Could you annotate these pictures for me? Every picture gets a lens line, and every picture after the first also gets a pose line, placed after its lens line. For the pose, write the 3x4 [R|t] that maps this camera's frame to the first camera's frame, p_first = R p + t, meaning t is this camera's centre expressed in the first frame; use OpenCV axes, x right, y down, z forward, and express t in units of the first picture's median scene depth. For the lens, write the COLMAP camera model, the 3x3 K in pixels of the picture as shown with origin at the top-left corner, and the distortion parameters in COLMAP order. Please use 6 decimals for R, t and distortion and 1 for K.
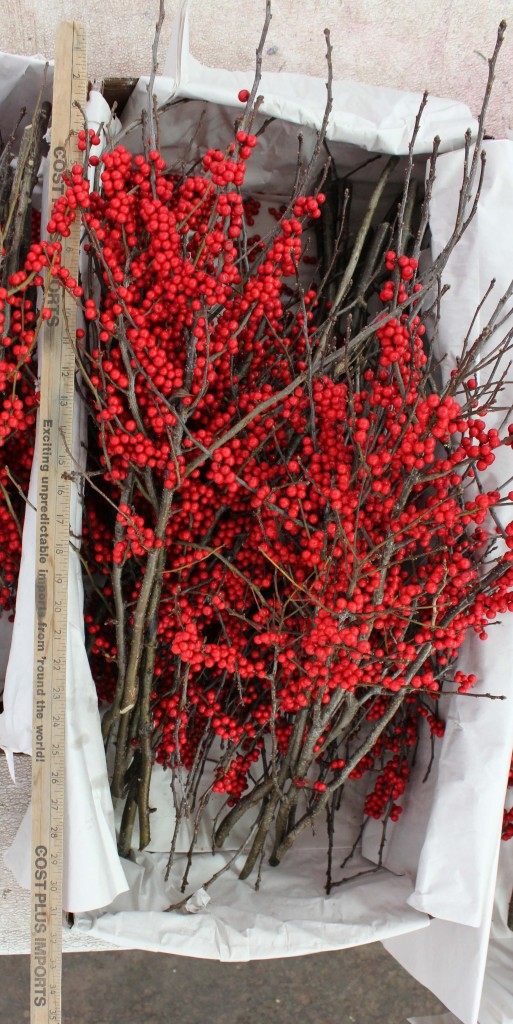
lens RADIAL K [[1184.4, 0, 256.3], [0, 1184.4, 574.2], [0, 0, 1]] dist [-0.165573, 0.375806]
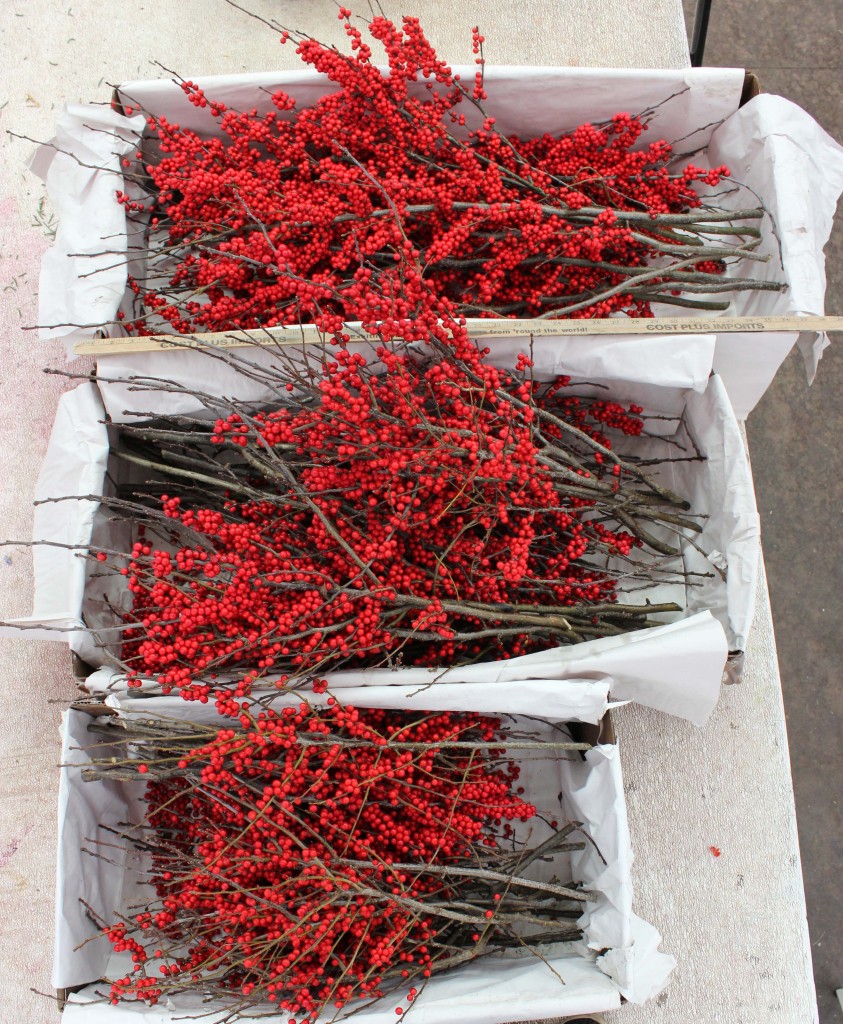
lens RADIAL K [[1701.2, 0, 421.5], [0, 1701.2, 512.0], [0, 0, 1]] dist [-0.071913, 0.054982]
pose [[-0.078914, -0.992785, 0.090281, -0.144916], [0.996848, -0.077849, 0.015261, -0.061200], [-0.008123, 0.091200, 0.995799, -0.838926]]
